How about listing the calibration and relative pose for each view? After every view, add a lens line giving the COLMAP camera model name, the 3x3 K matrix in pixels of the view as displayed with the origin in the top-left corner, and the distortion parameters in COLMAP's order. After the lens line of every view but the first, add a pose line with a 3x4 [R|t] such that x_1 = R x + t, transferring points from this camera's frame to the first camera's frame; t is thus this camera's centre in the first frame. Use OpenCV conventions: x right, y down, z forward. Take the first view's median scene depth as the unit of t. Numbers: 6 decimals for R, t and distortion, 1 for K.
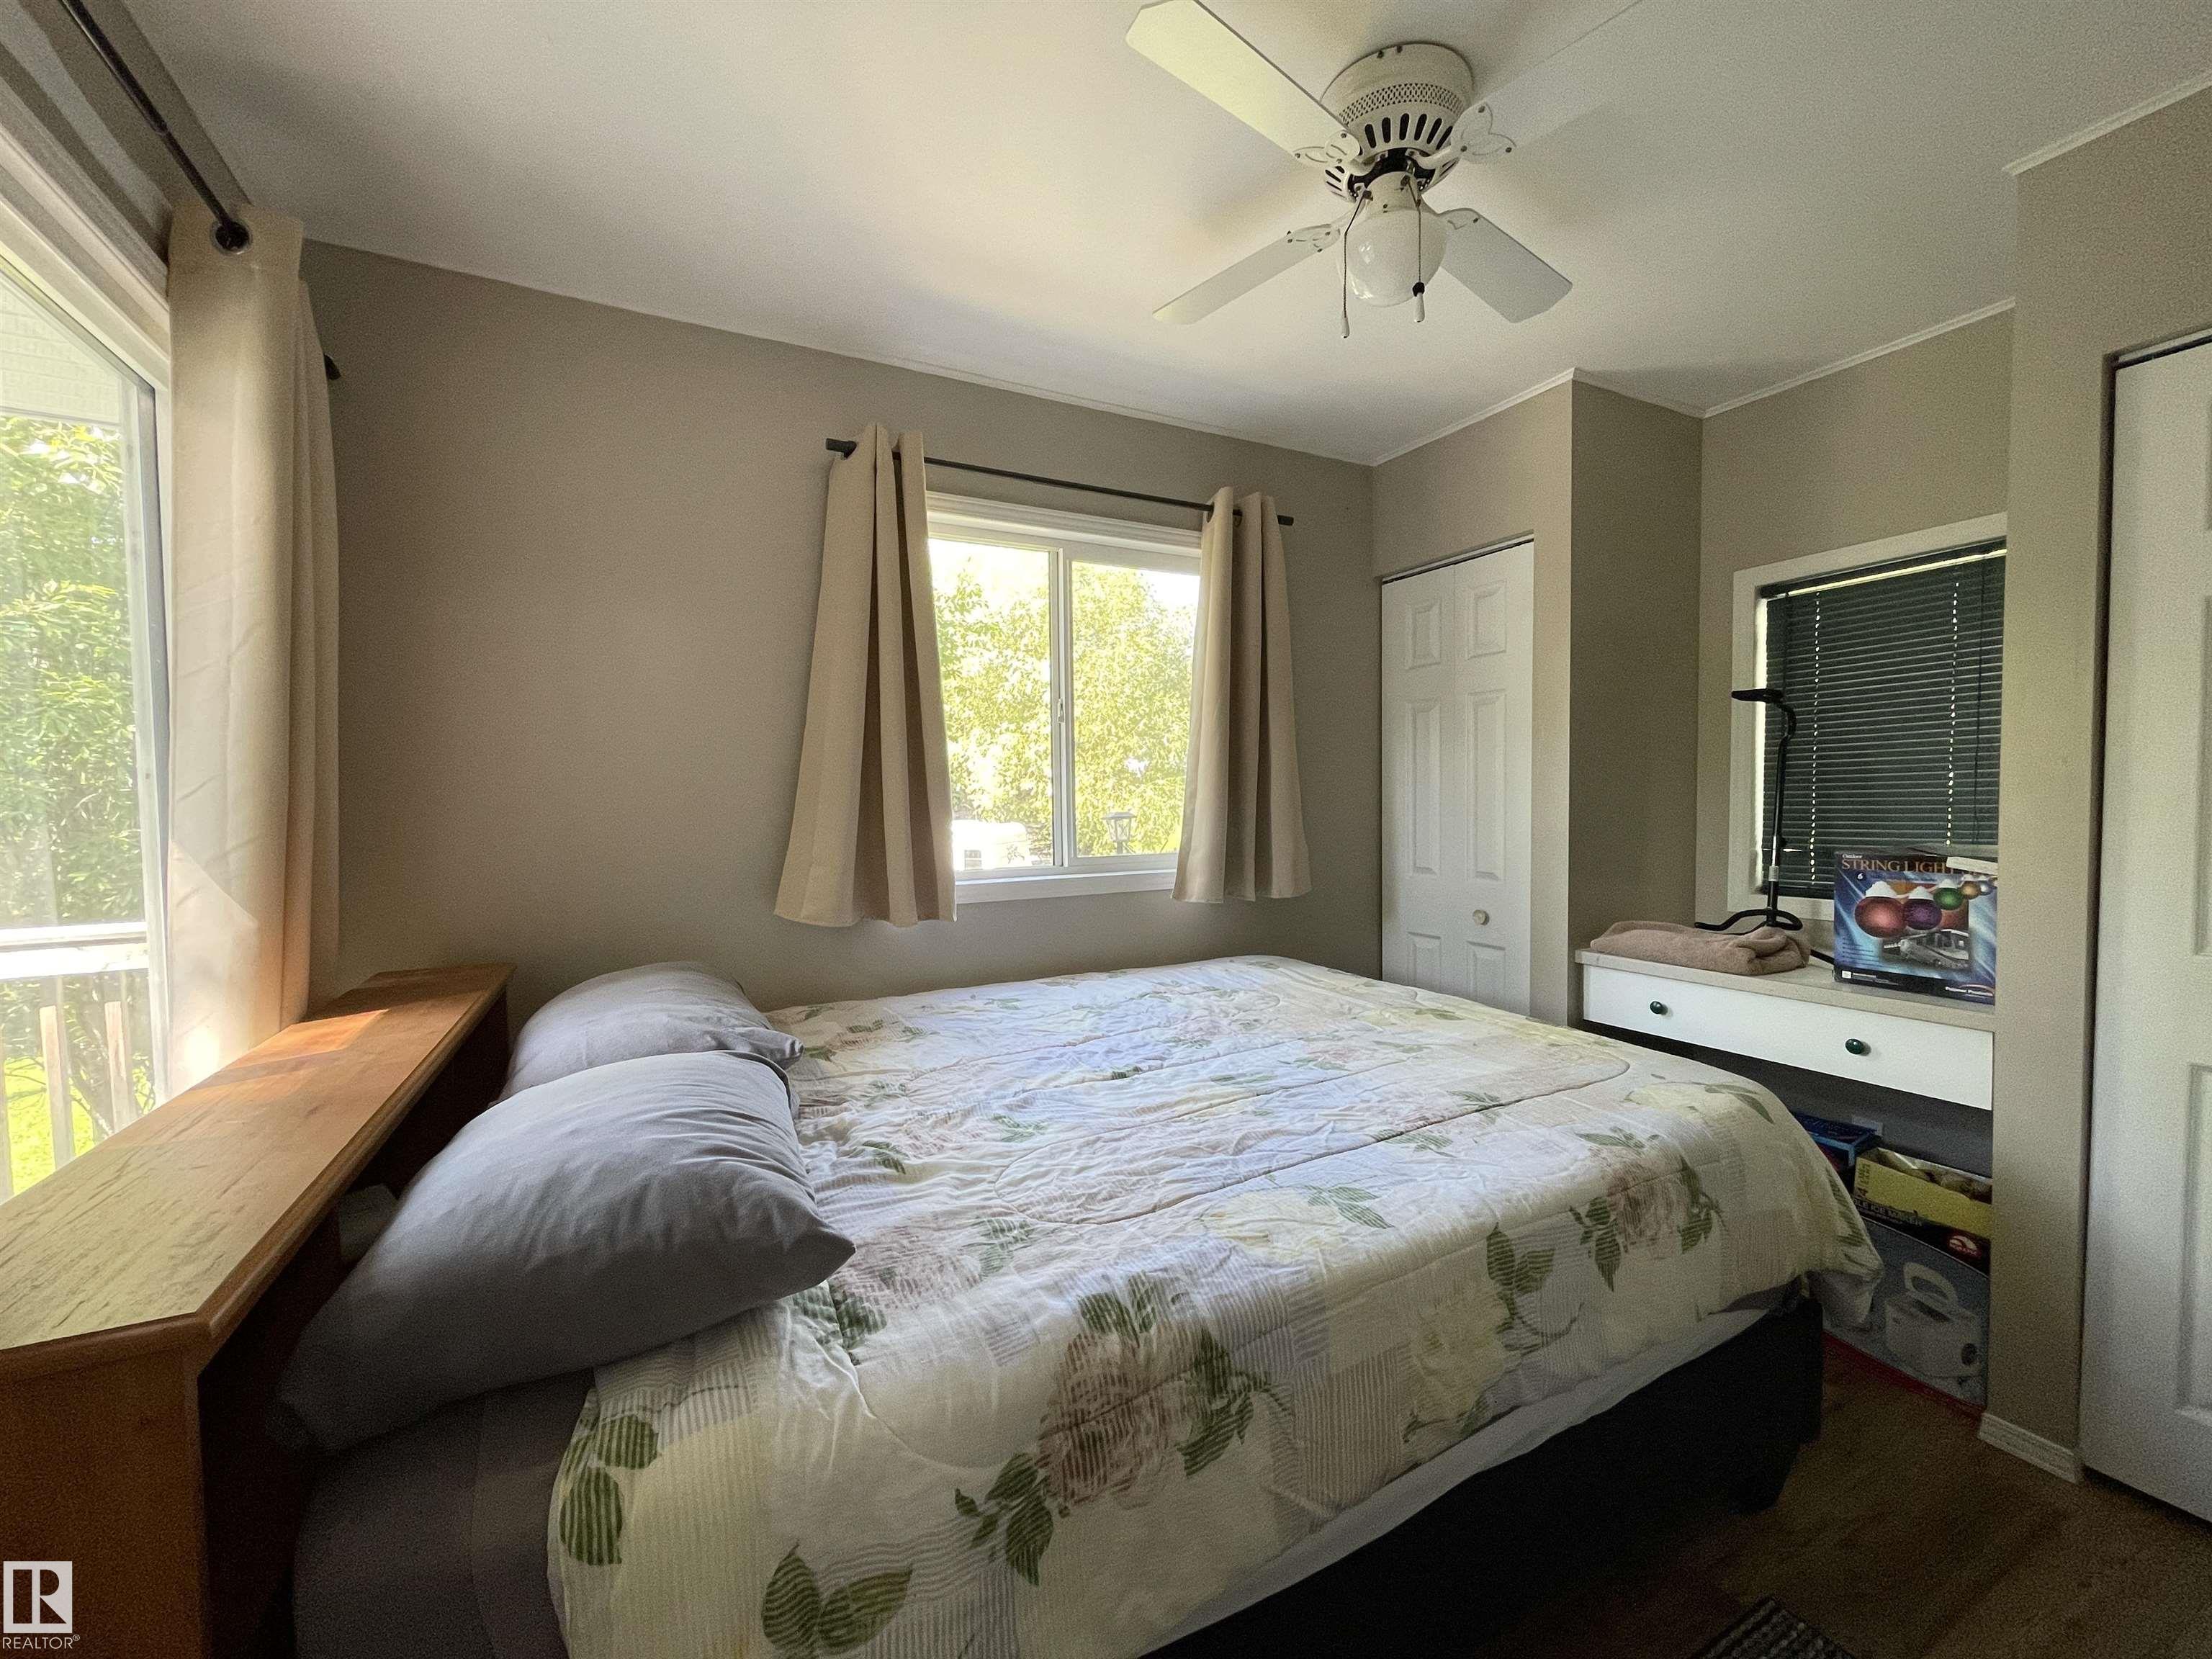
lens RADIAL K [[895.0, 0, 1105.0], [0, 895.0, 825.5], [0, 0, 1]] dist [0.003106, -0.002405]
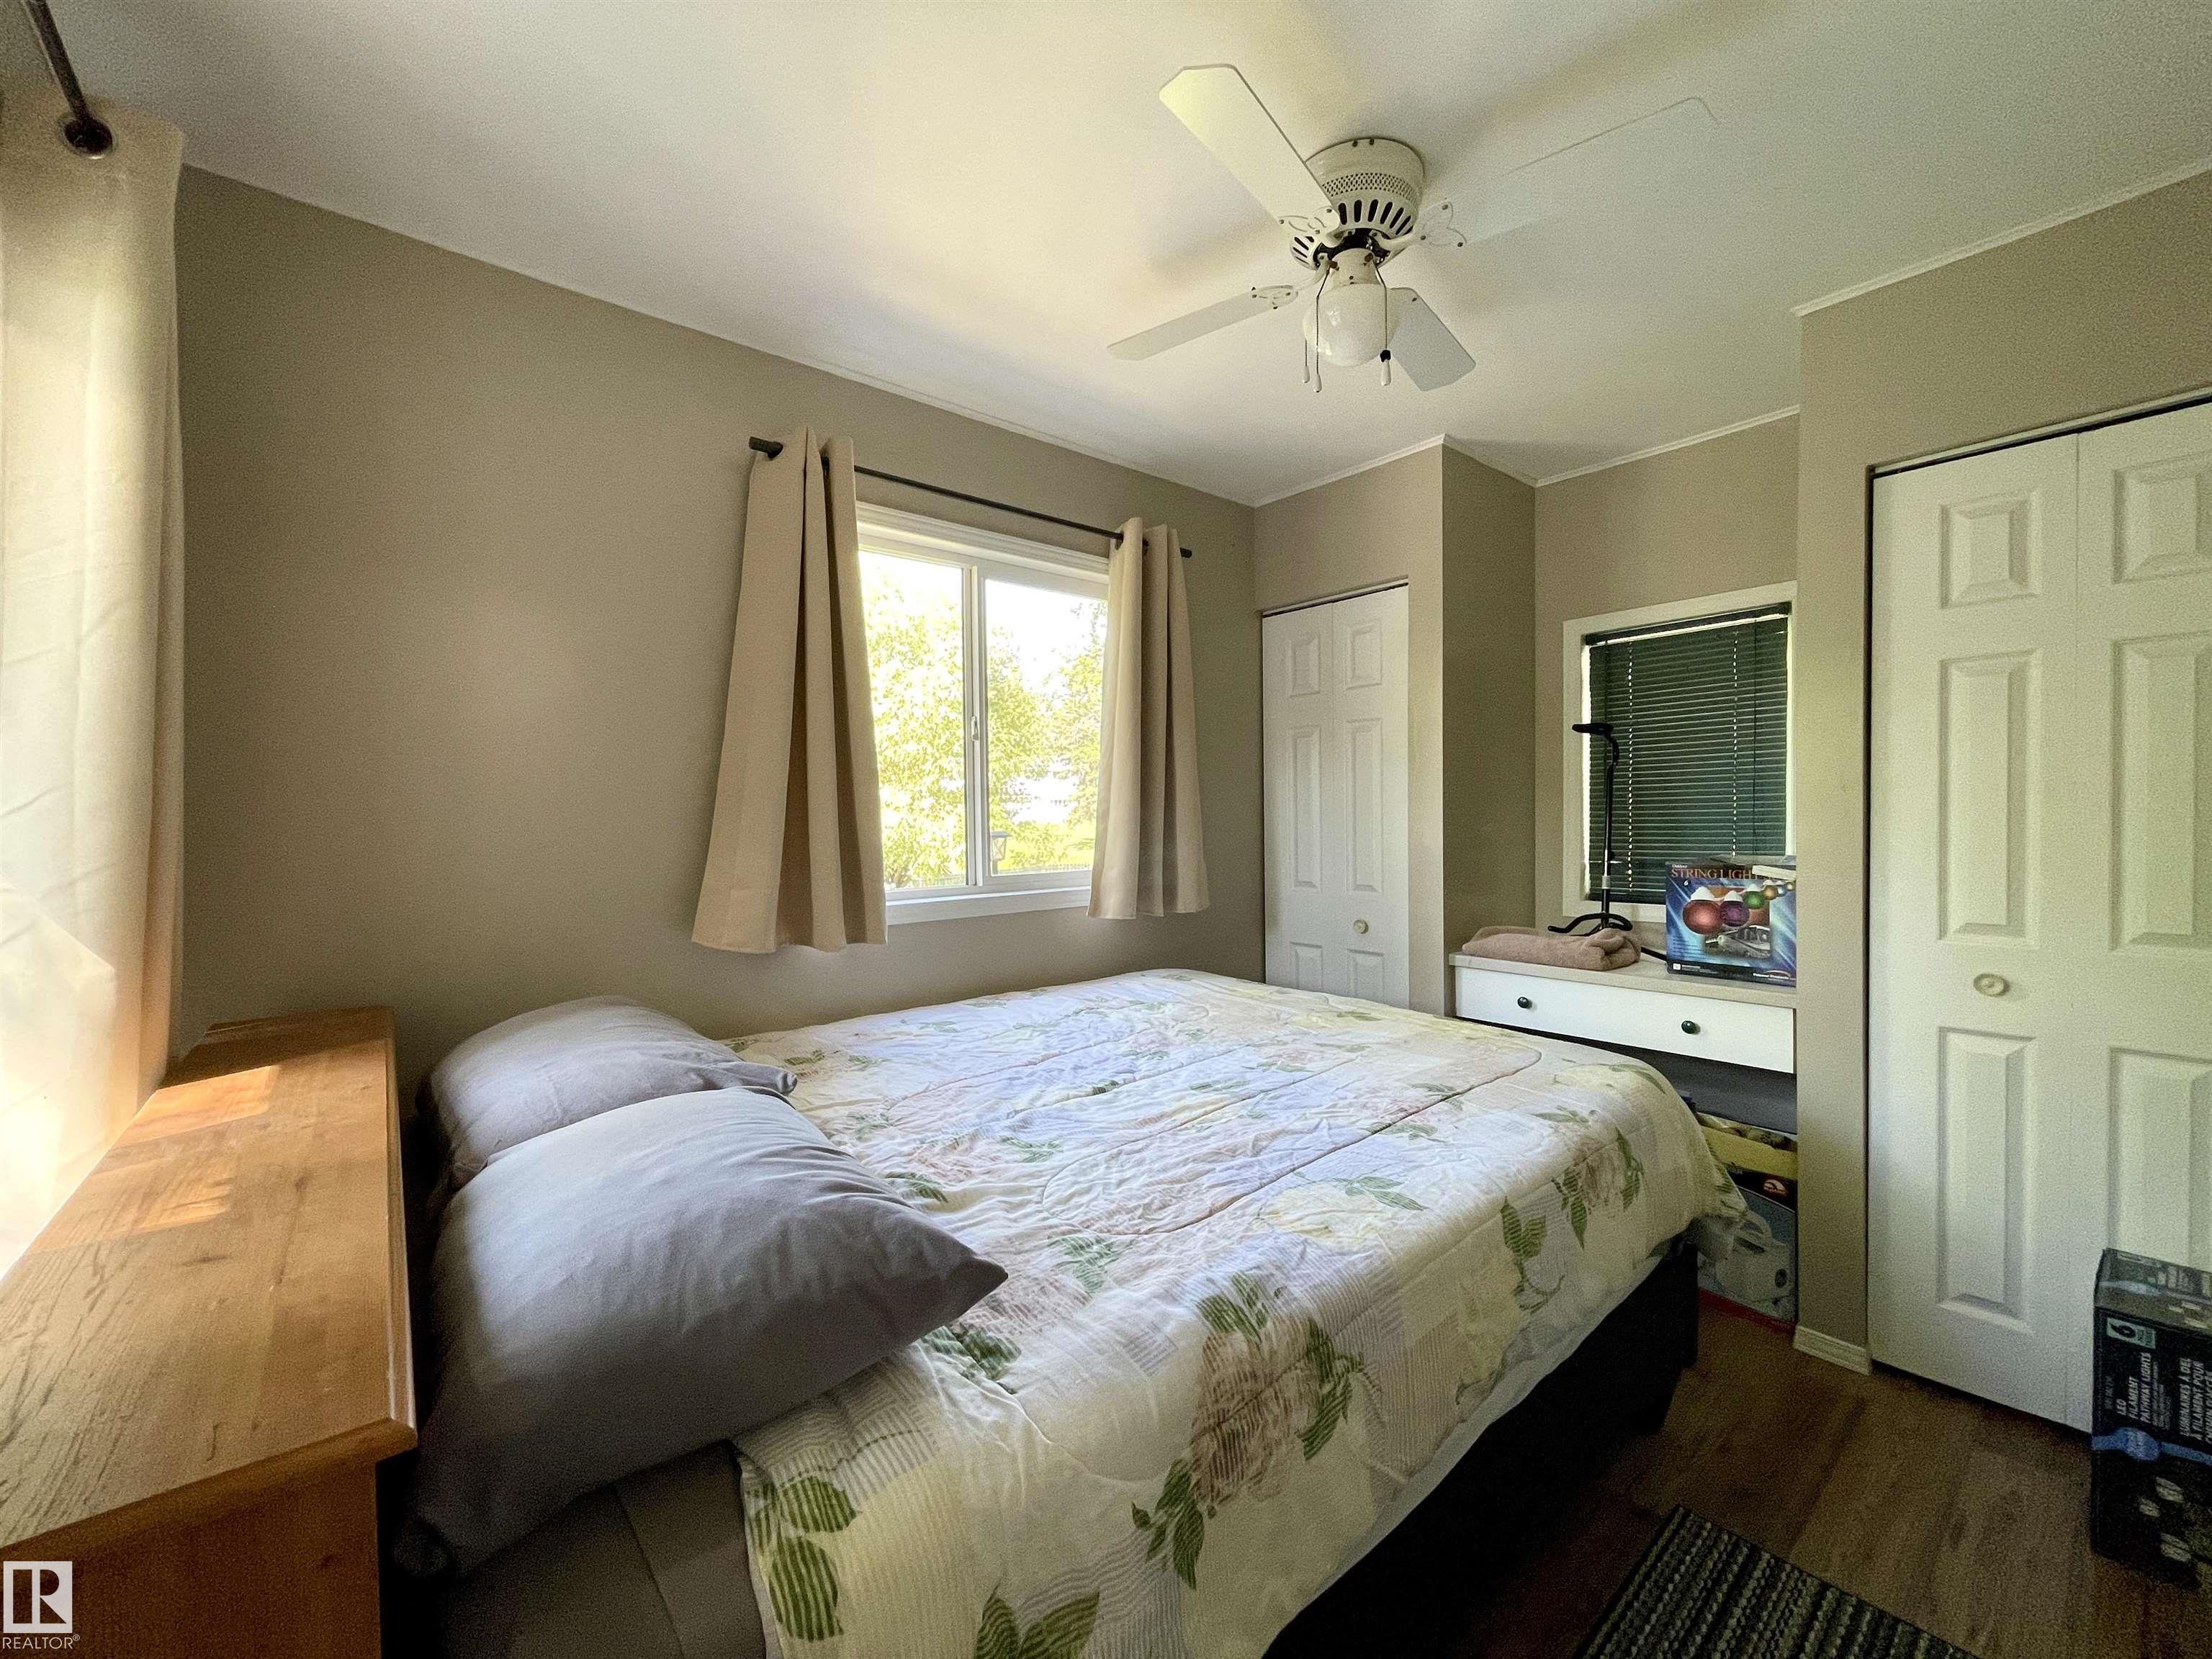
lens RADIAL K [[895.0, 0, 1102.0], [0, 895.0, 825.4], [0, 0, 1]] dist [0.003106, -0.002405]
pose [[0.976900, -0.001264, 0.213693, -0.203533], [0.006098, 0.999740, -0.021966, 0.002498], [-0.213610, 0.022762, 0.976654, 0.006034]]
